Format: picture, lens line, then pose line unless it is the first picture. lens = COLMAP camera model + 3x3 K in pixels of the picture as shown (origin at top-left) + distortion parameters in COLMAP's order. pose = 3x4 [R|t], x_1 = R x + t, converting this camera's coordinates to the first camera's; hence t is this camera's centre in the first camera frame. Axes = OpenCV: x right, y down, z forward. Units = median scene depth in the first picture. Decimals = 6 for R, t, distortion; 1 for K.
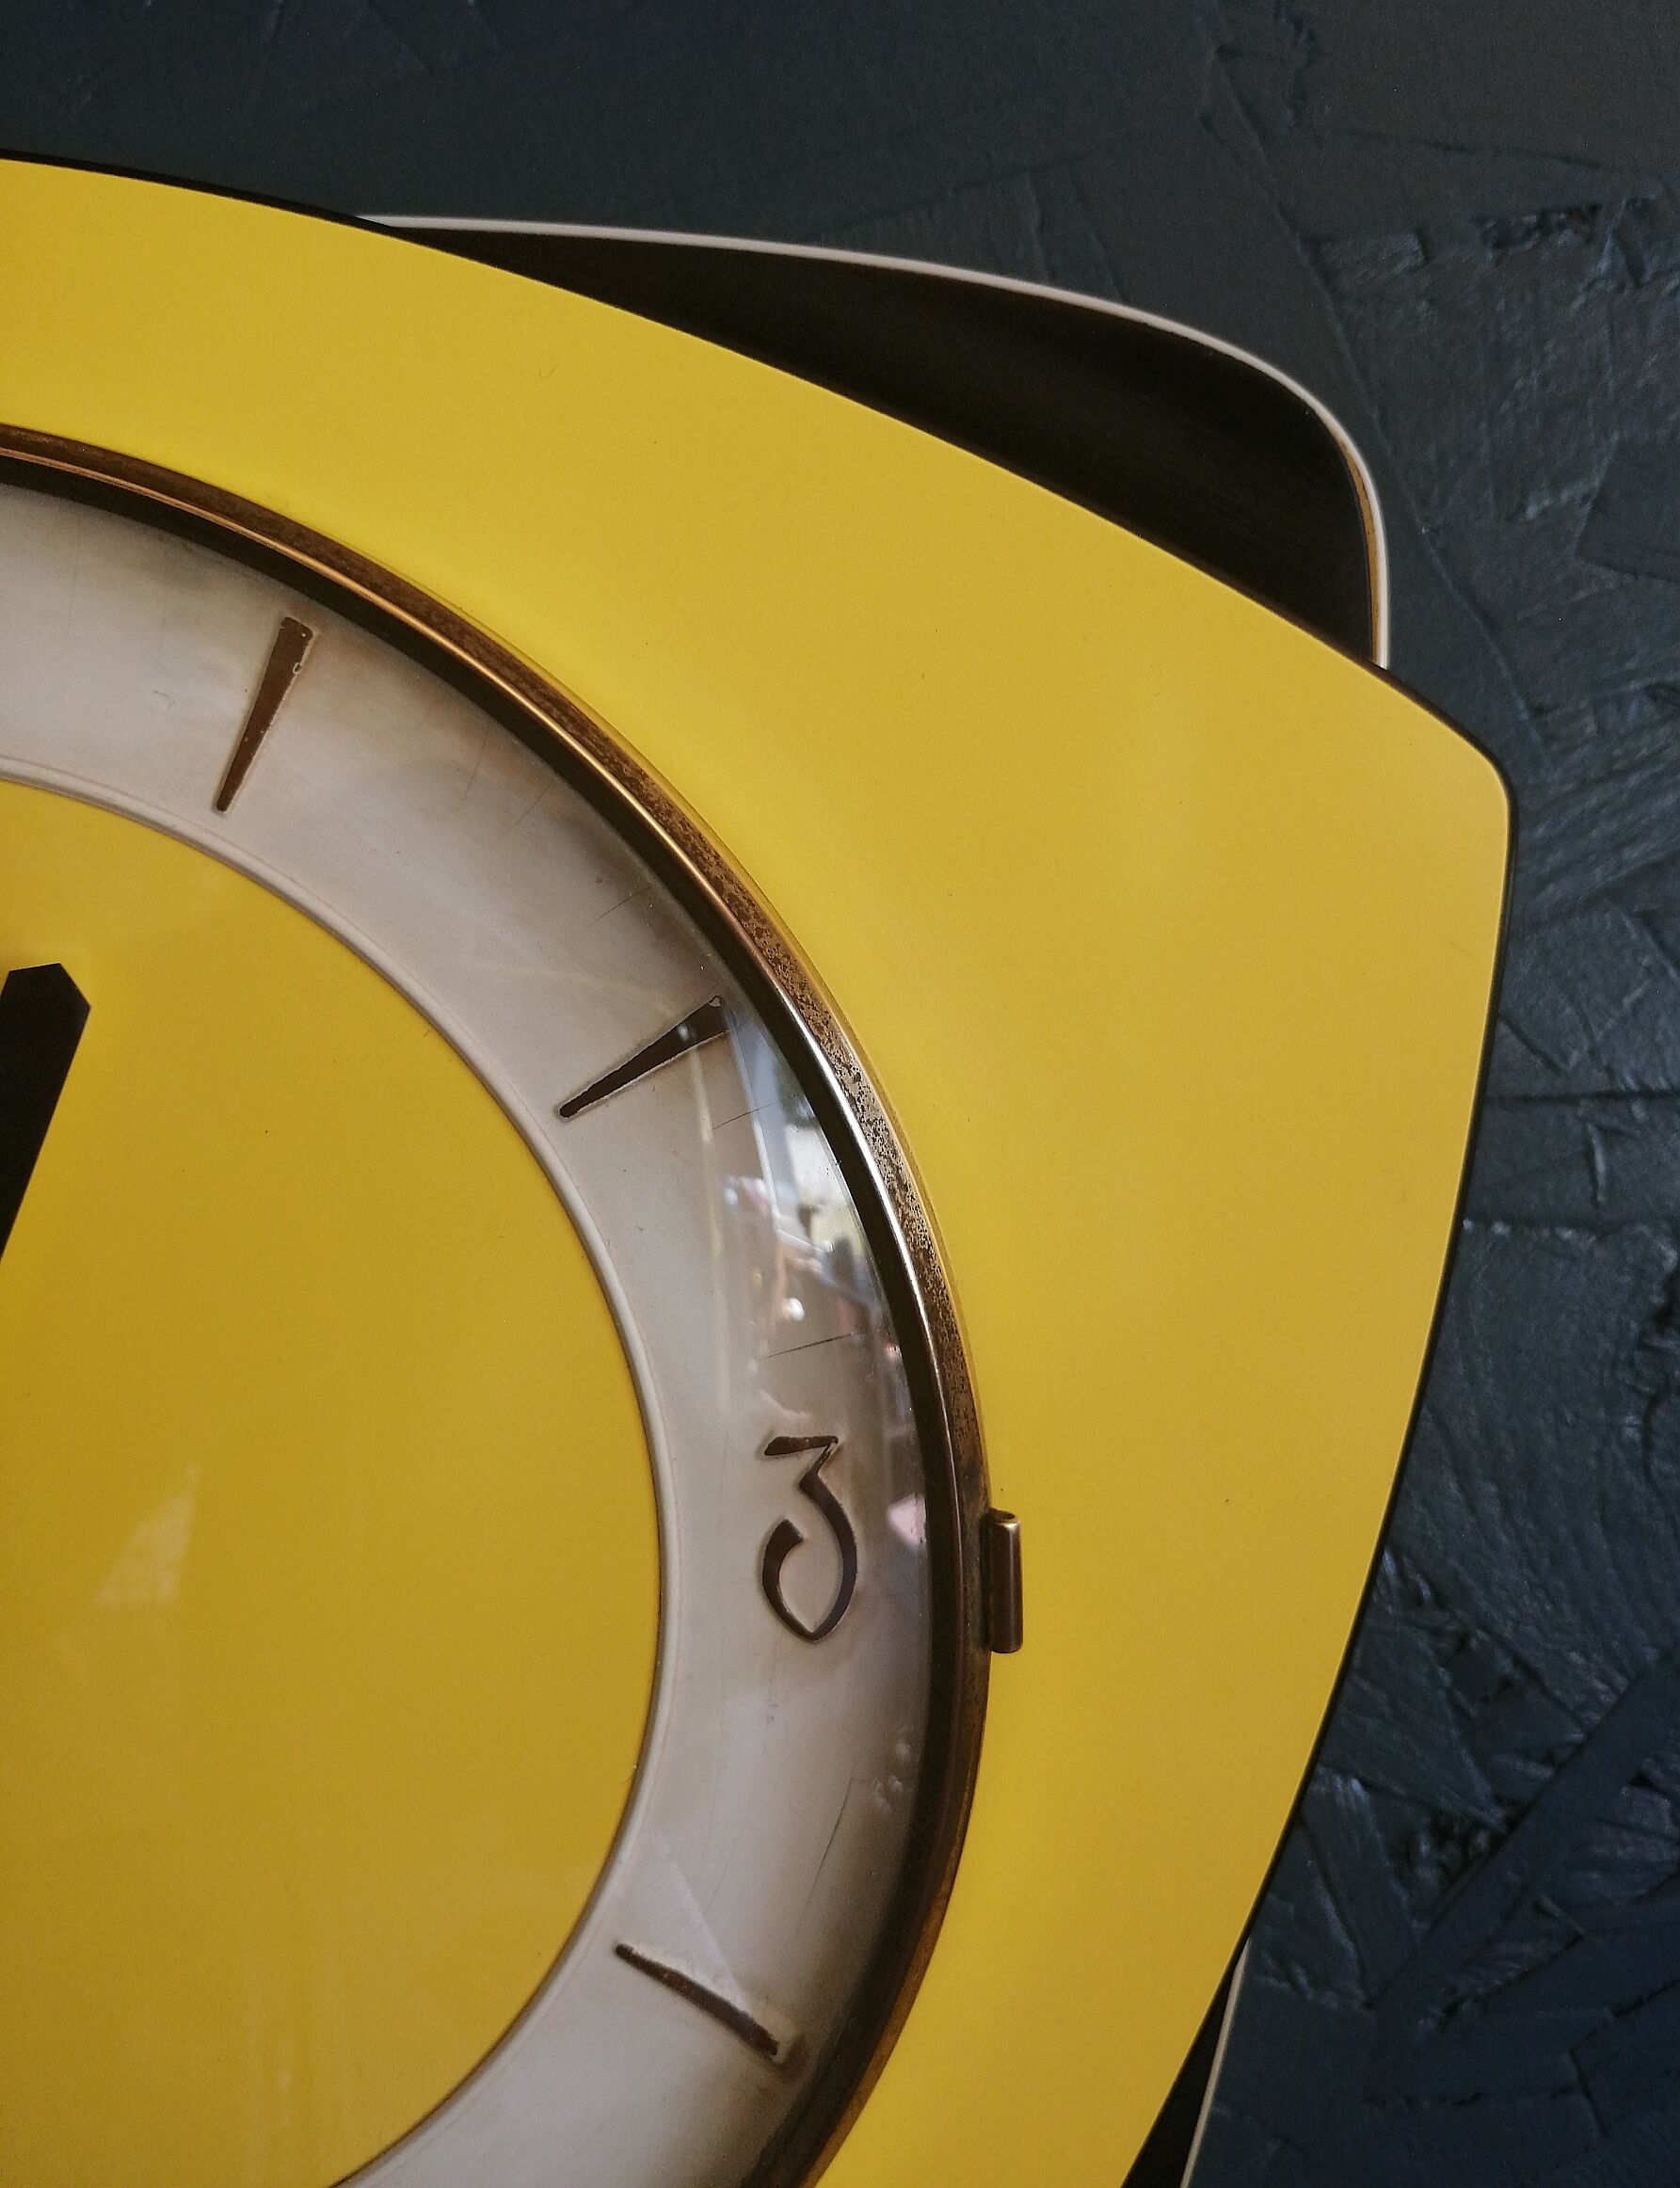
lens RADIAL K [[1896.7, 0, 860.3], [0, 1896.7, 1031.4], [0, 0, 1]] dist [-0.014283, -0.019501]
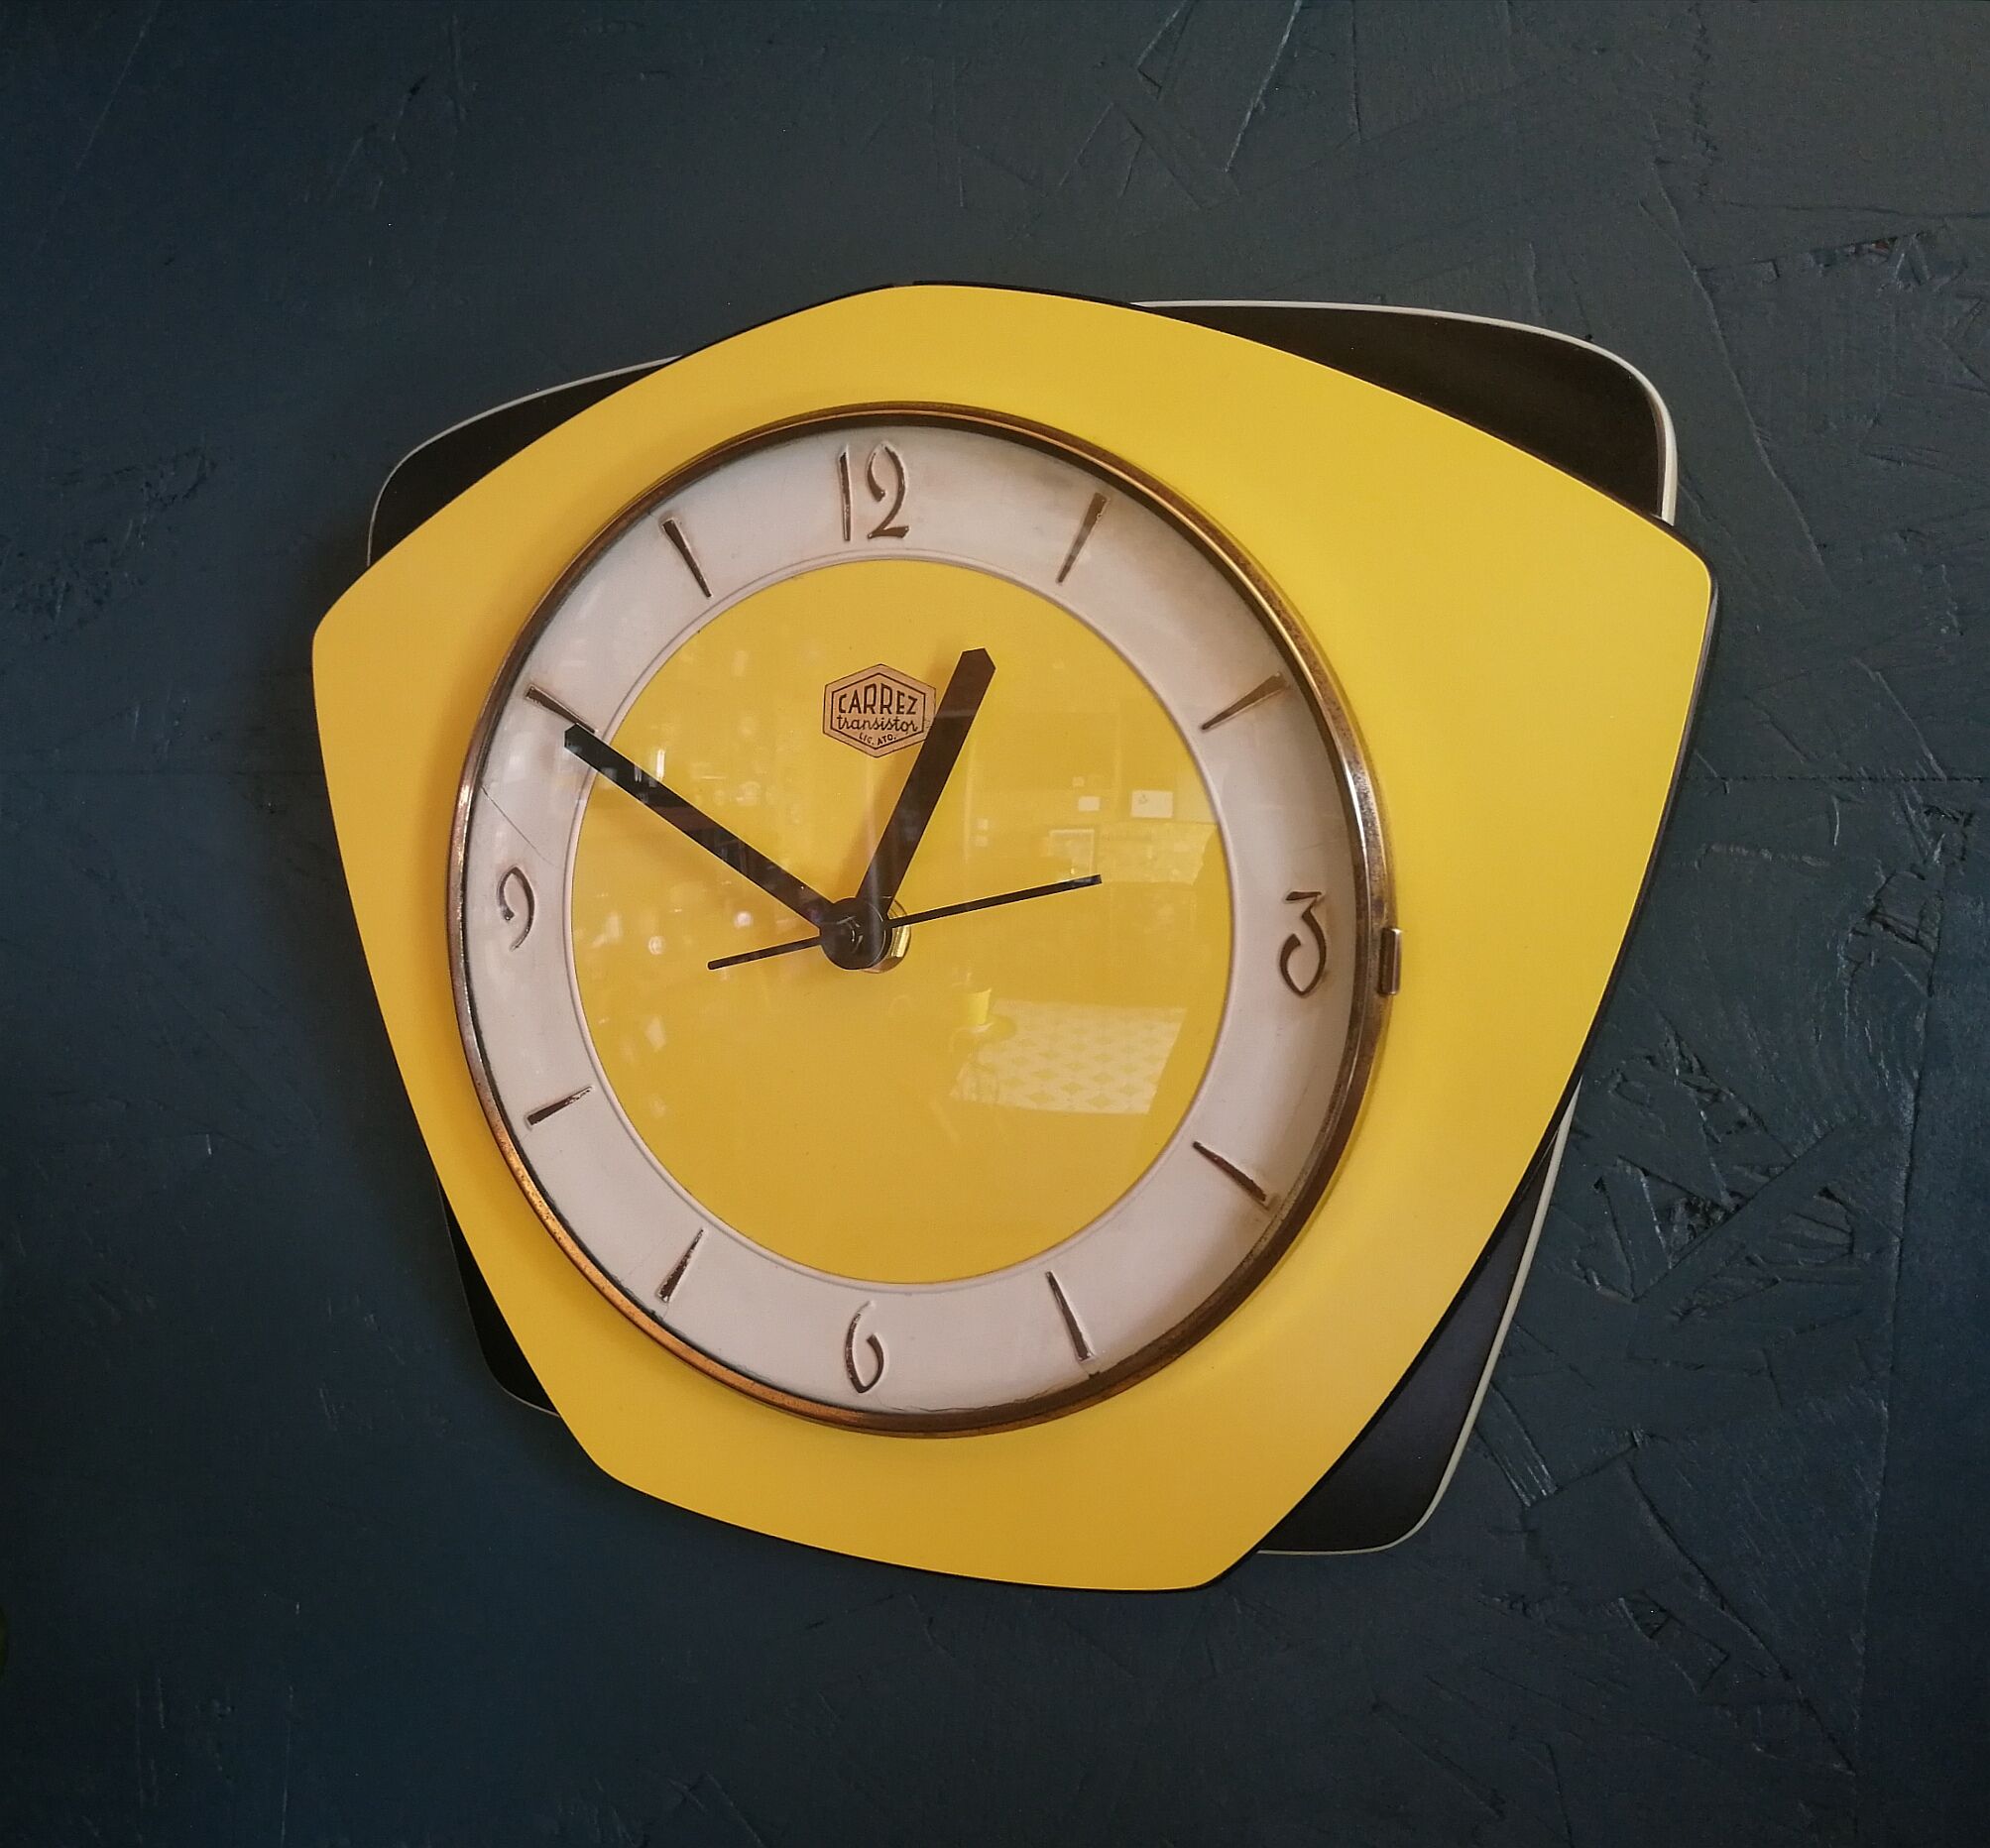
lens RADIAL K [[1843.5, 0, 845.4], [0, 1843.5, 938.6], [0, 0, 1]] dist [0.012991, -0.029032]
pose [[0.903513, 0.086257, -0.419790, 0.297738], [-0.090328, 0.995860, 0.010213, 0.237927], [0.418933, 0.028691, 0.907564, -0.831253]]
